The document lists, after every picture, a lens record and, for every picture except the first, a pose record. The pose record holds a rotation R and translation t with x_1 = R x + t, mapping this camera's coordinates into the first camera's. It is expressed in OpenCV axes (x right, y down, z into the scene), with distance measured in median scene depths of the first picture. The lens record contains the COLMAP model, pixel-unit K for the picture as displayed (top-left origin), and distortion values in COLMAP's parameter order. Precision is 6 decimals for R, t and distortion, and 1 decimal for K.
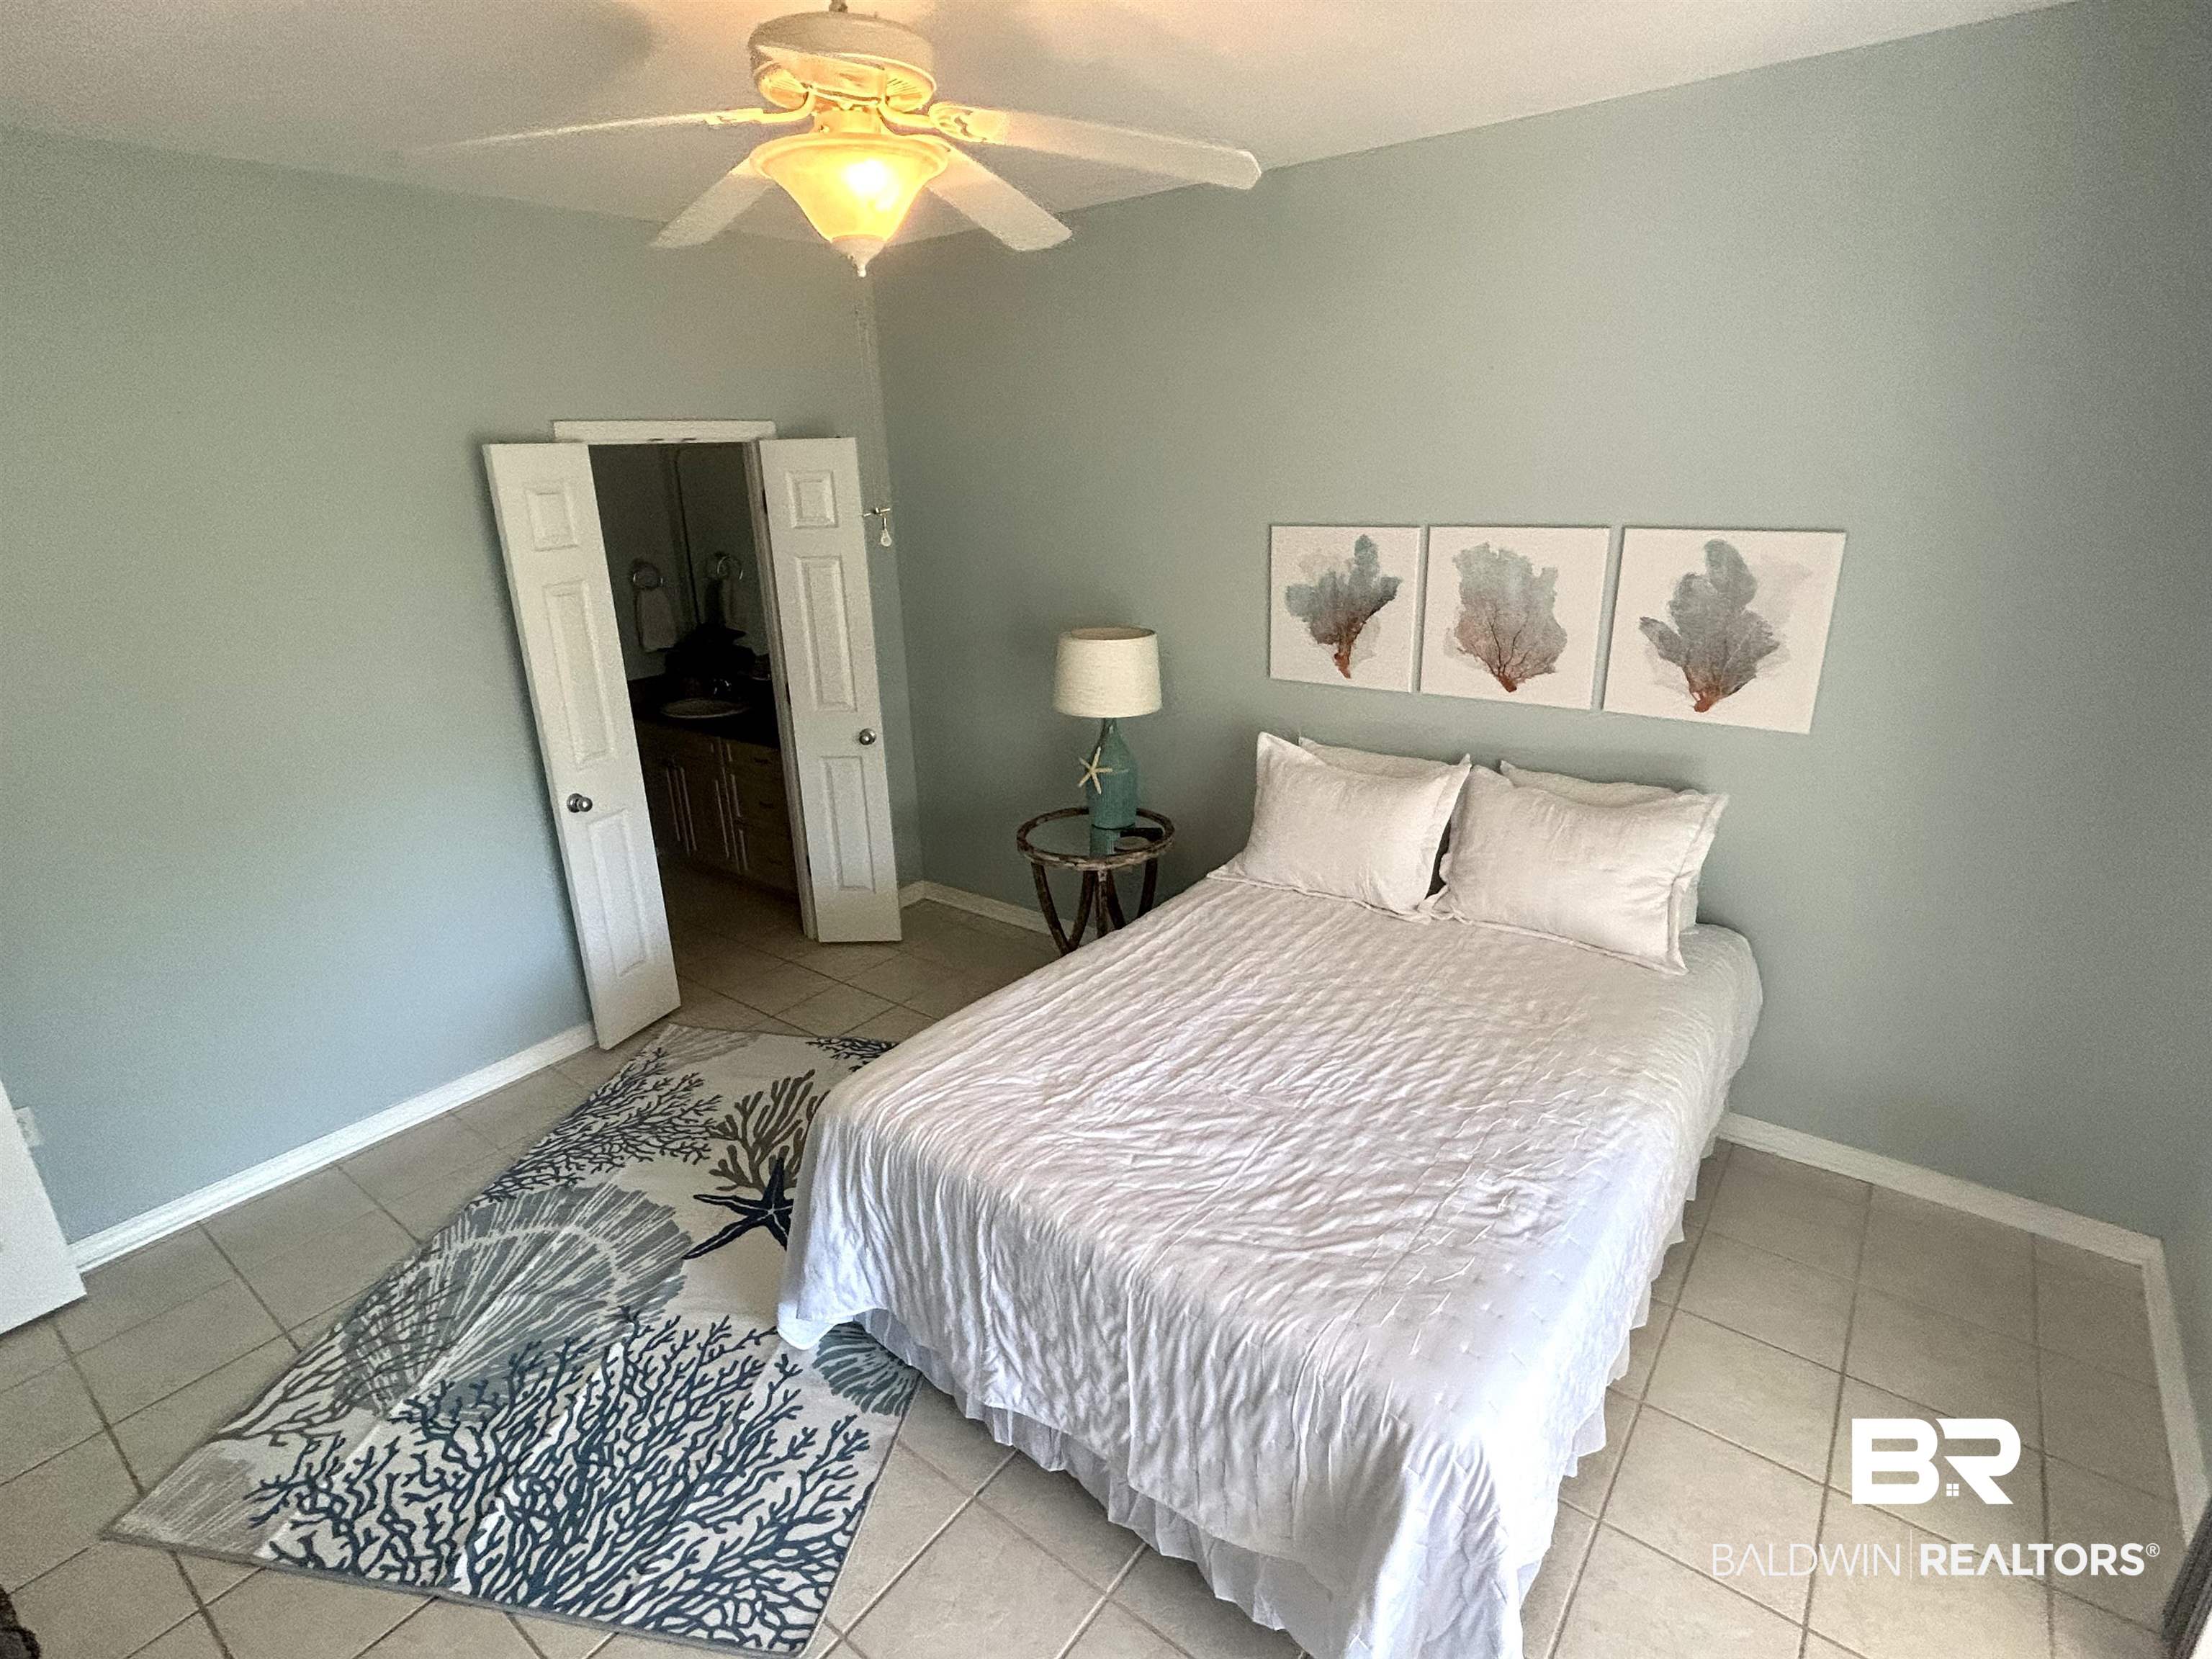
lens RADIAL K [[1088.9, 0, 1106.0], [0, 1088.9, 829.5], [0, 0, 1]] dist [0.001282, 0.000649]
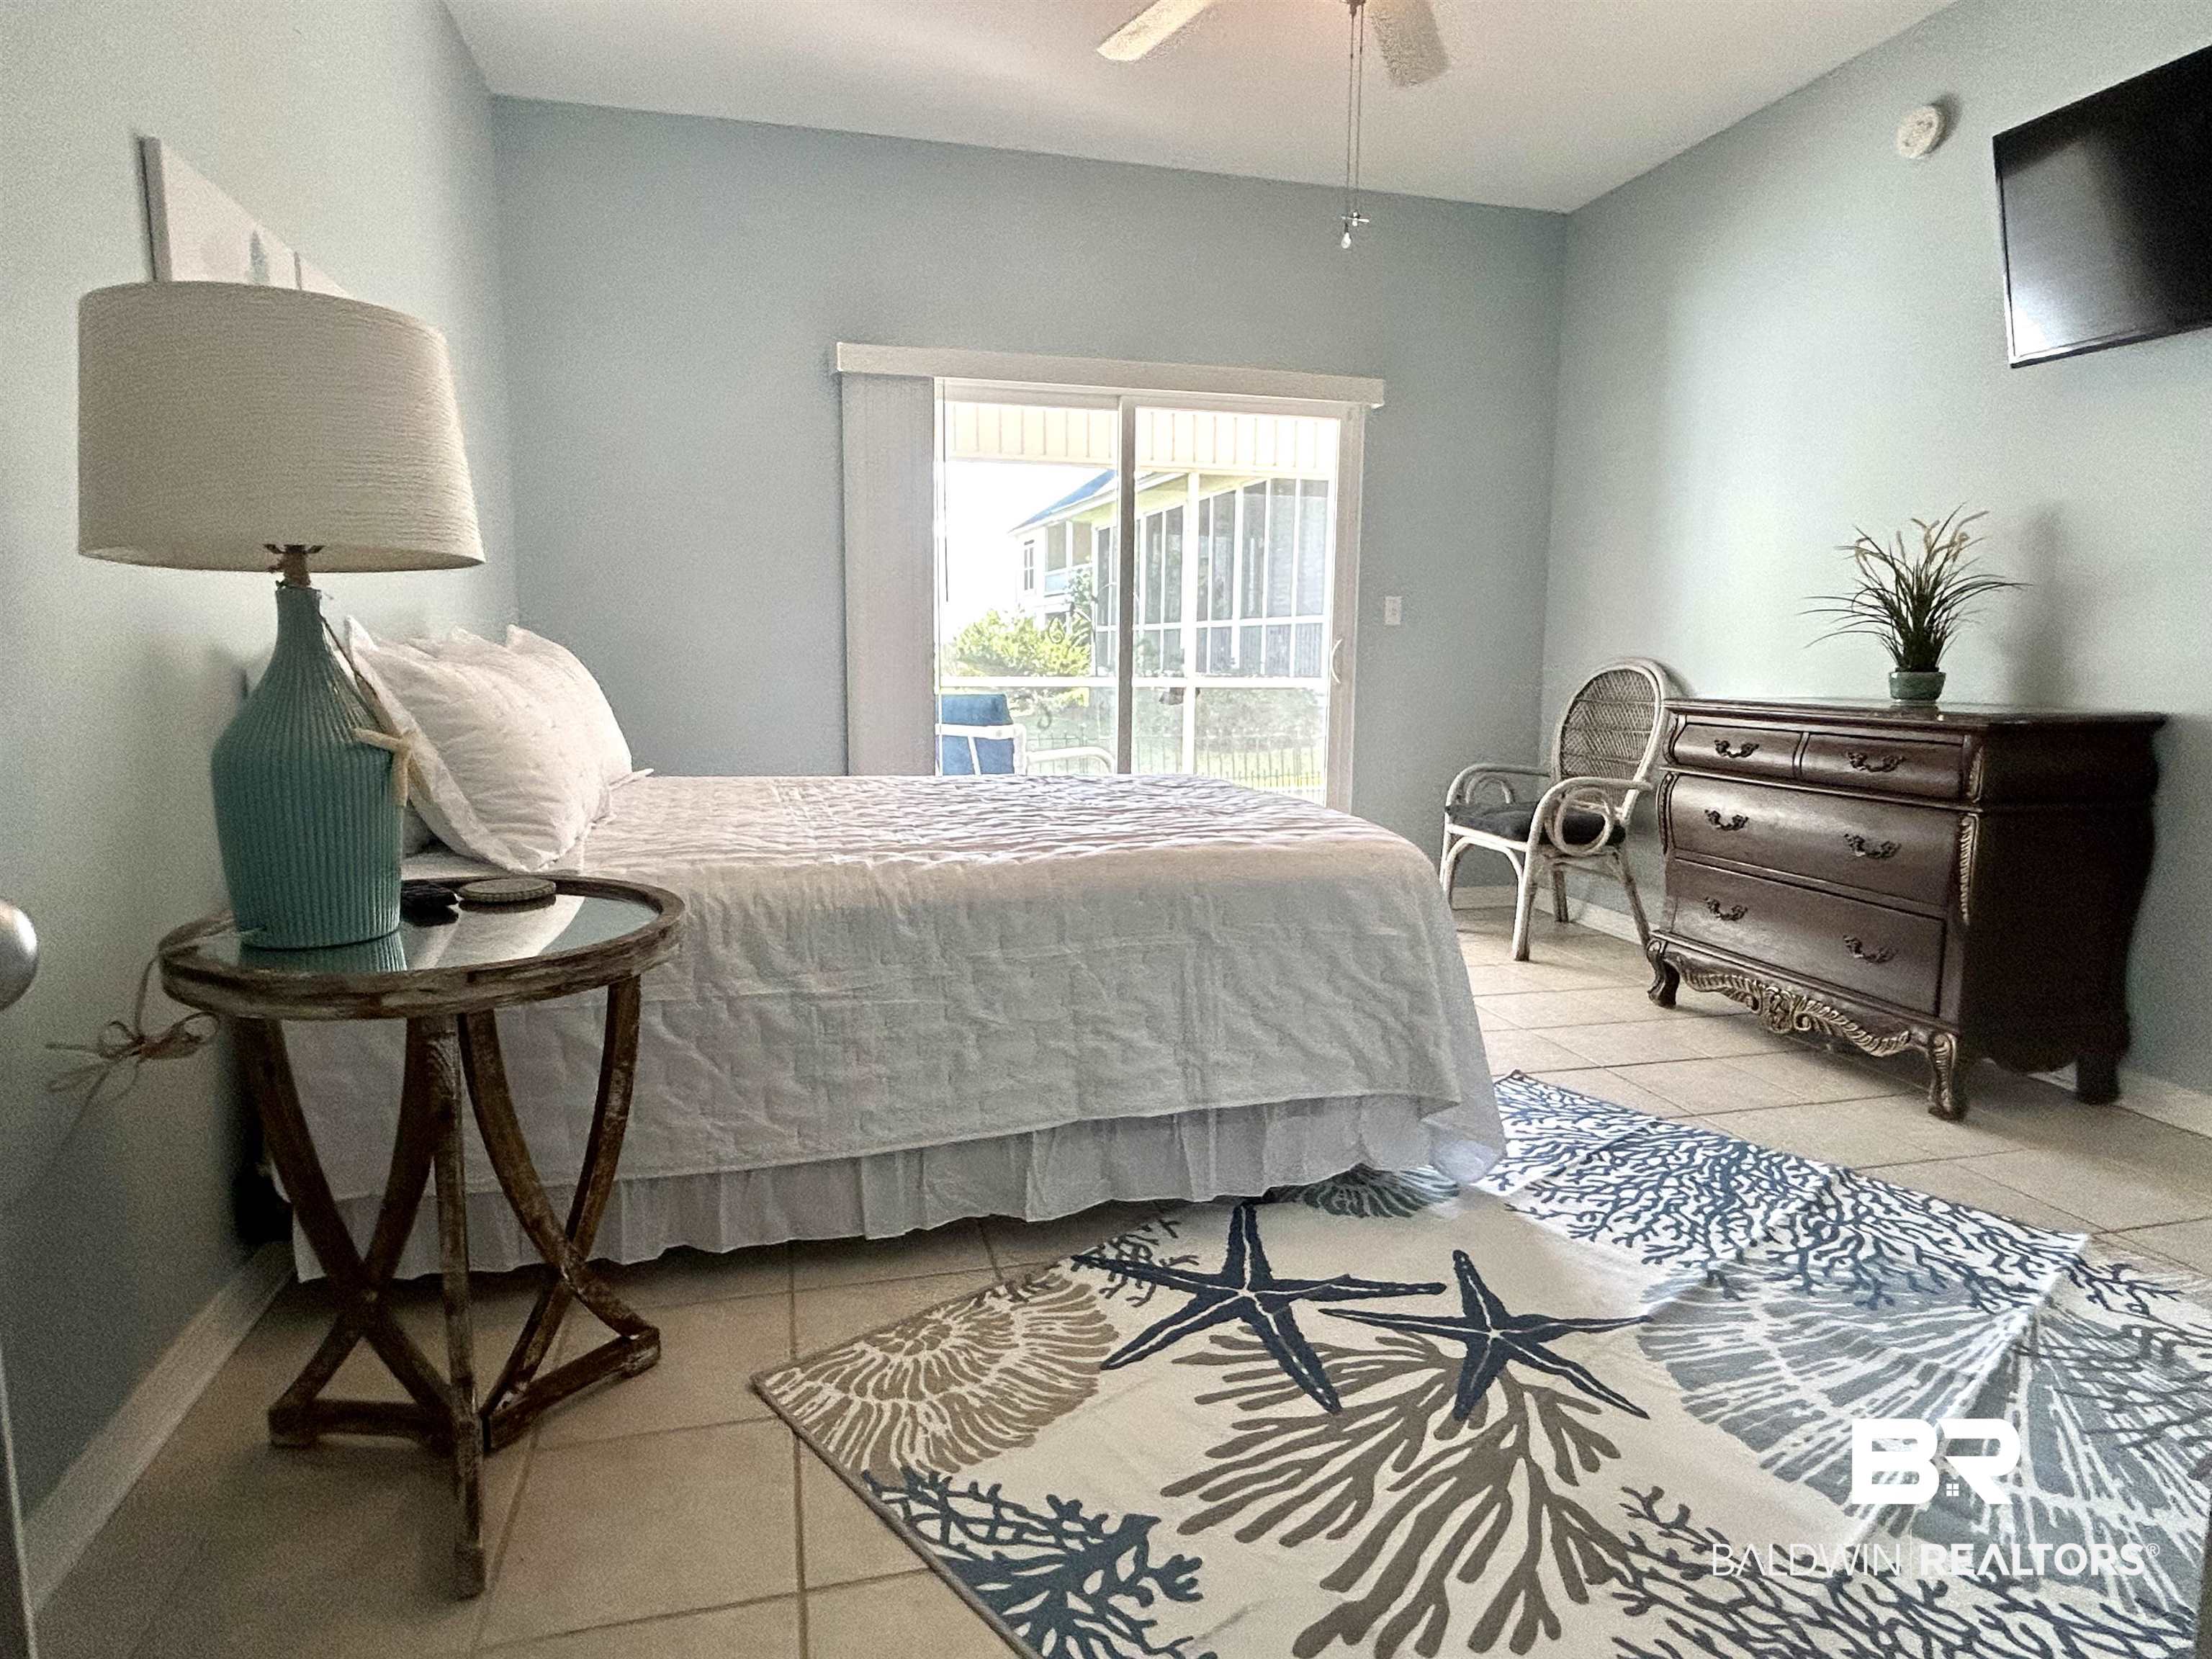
lens RADIAL K [[1256.7, 0, 1106.0], [0, 1256.7, 829.5], [0, 0, 1]] dist [0.001122, 0.000840]
pose [[-0.789032, -0.063511, 0.611060, -0.627426], [0.212985, 0.904678, 0.369046, -0.184029], [-0.576251, 0.421336, -0.700293, 1.736722]]
